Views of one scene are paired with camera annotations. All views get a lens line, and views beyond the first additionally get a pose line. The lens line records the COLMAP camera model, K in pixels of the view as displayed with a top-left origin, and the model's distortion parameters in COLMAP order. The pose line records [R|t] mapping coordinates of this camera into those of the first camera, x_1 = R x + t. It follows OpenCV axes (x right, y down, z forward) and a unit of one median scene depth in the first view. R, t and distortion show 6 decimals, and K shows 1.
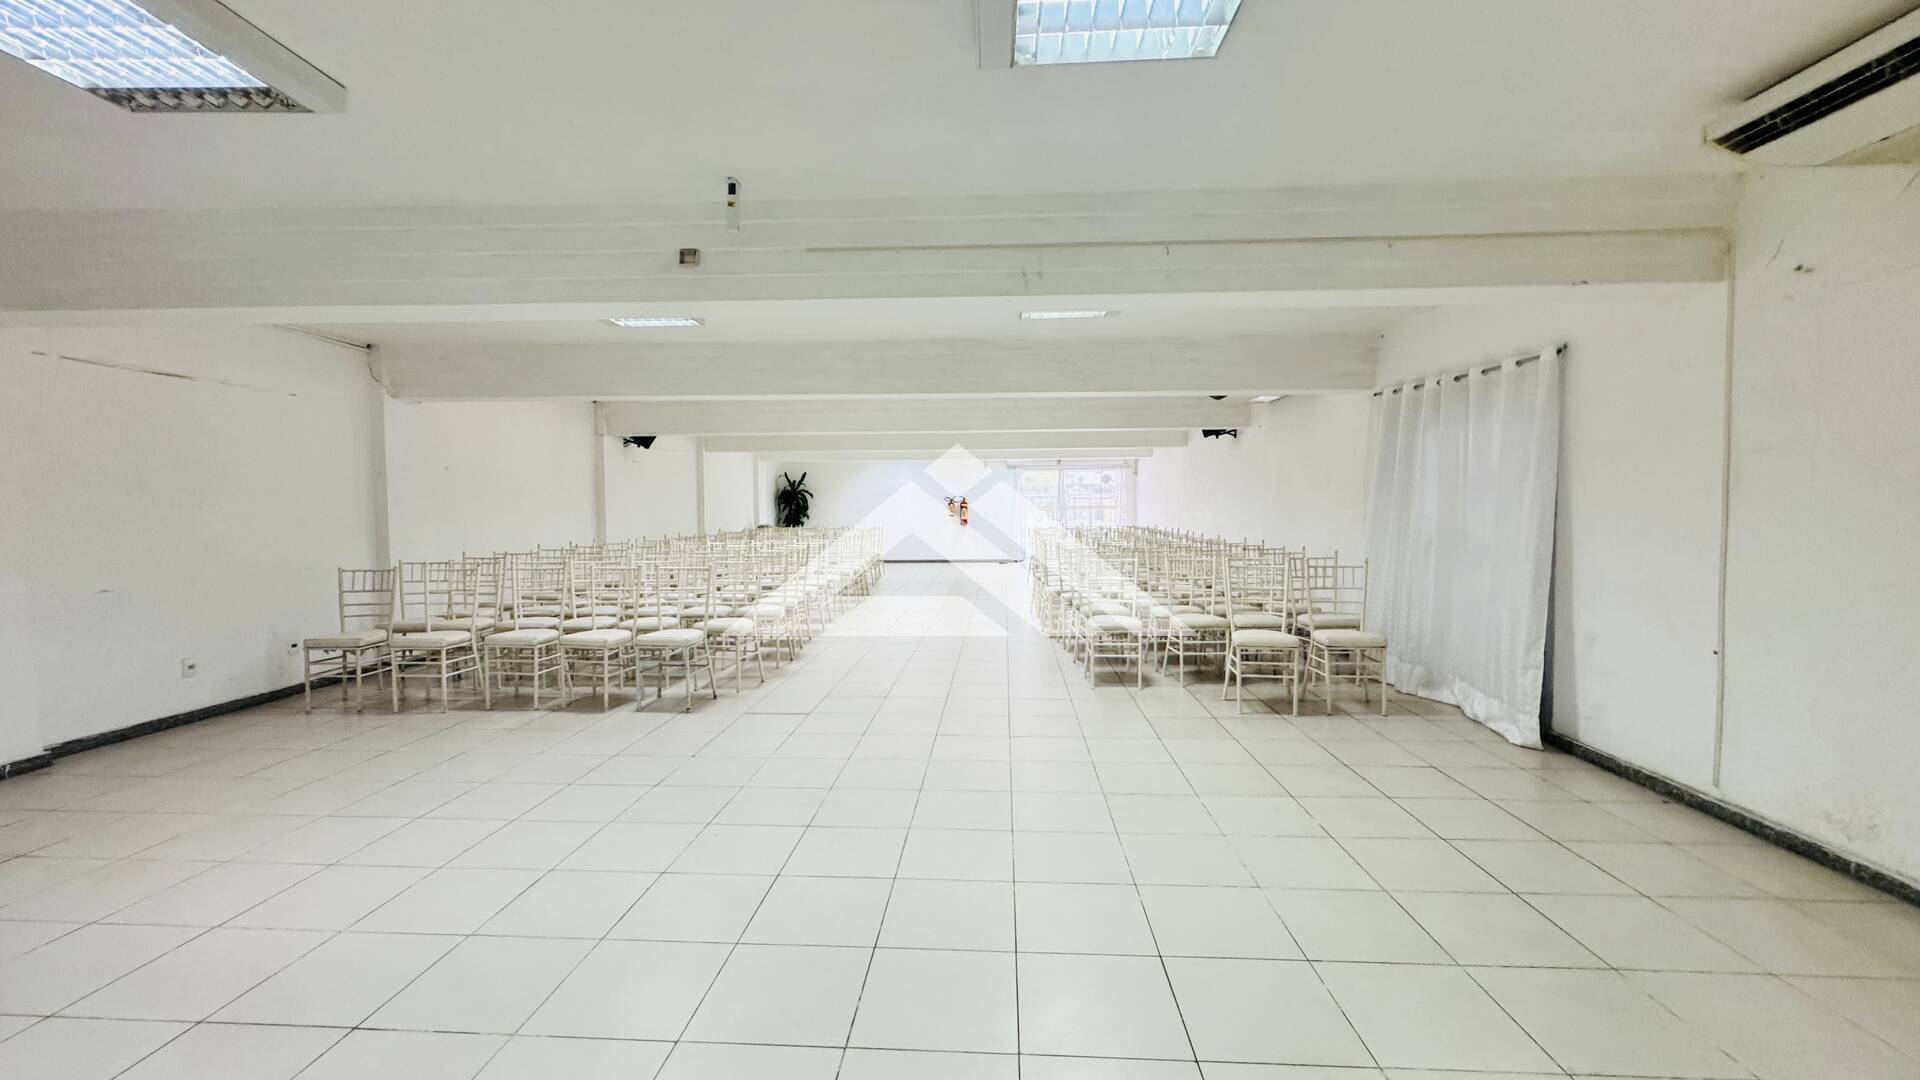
lens RADIAL K [[763.5, 0, 963.5], [0, 763.5, 536.6], [0, 0, 1]] dist [-0.002867, 0.000449]
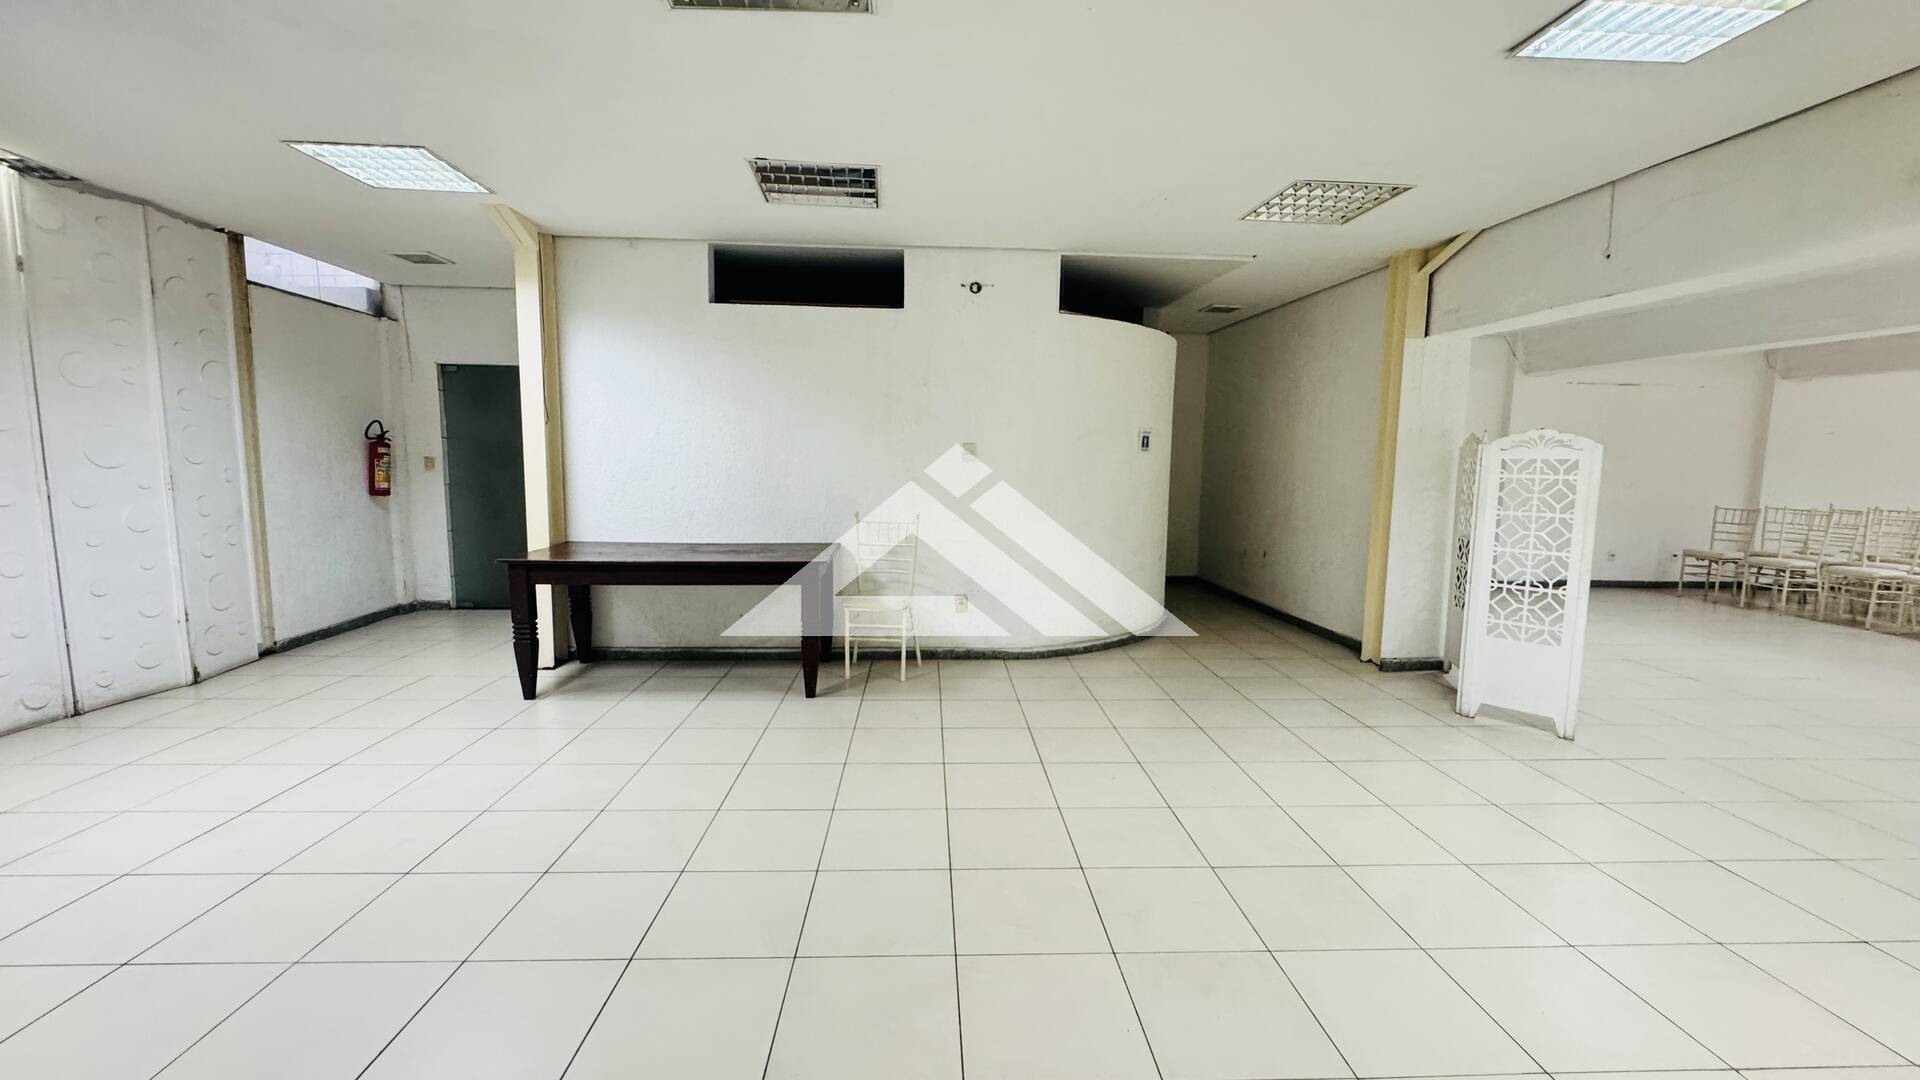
lens RADIAL K [[763.5, 0, 956.3], [0, 763.5, 534.8], [0, 0, 1]] dist [-0.002867, 0.000449]
pose [[0.093891, 0.113433, -0.989099, 0.259446], [-0.059106, 0.992371, 0.108198, 0.013030], [0.993826, 0.048303, 0.099879, -0.309939]]
